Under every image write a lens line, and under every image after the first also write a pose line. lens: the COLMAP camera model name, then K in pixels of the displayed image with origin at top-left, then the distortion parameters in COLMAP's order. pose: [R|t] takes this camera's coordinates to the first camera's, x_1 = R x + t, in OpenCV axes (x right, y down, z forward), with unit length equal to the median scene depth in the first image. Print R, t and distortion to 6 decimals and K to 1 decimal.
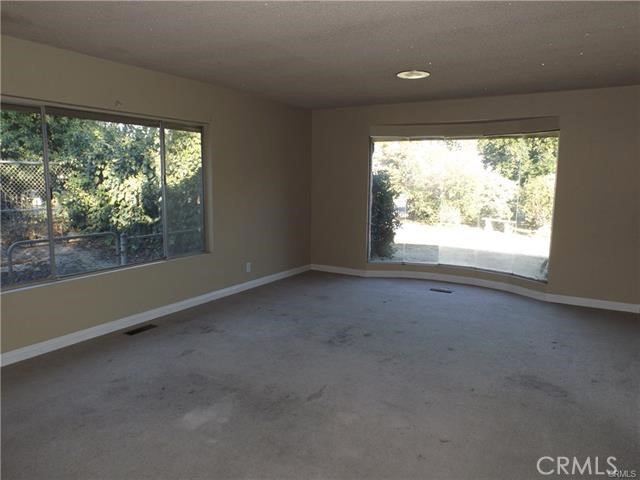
lens RADIAL K [[467.3, 0, 320.0], [0, 467.3, 240.0], [0, 0, 1]] dist [-0.000761, -0.002210]
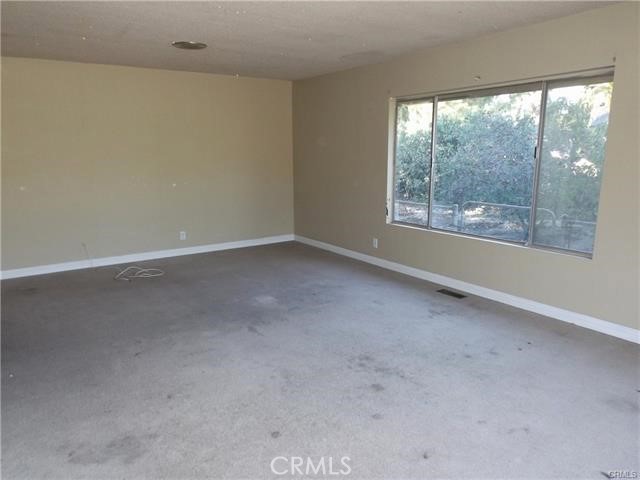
lens RADIAL K [[467.3, 0, 320.0], [0, 467.3, 240.0], [0, 0, 1]] dist [-0.000761, -0.002210]
pose [[-0.433171, 0.161616, -0.886704, 0.706617], [-0.114495, 0.965955, 0.231993, -0.148206], [0.894010, 0.202016, -0.399920, 1.170016]]
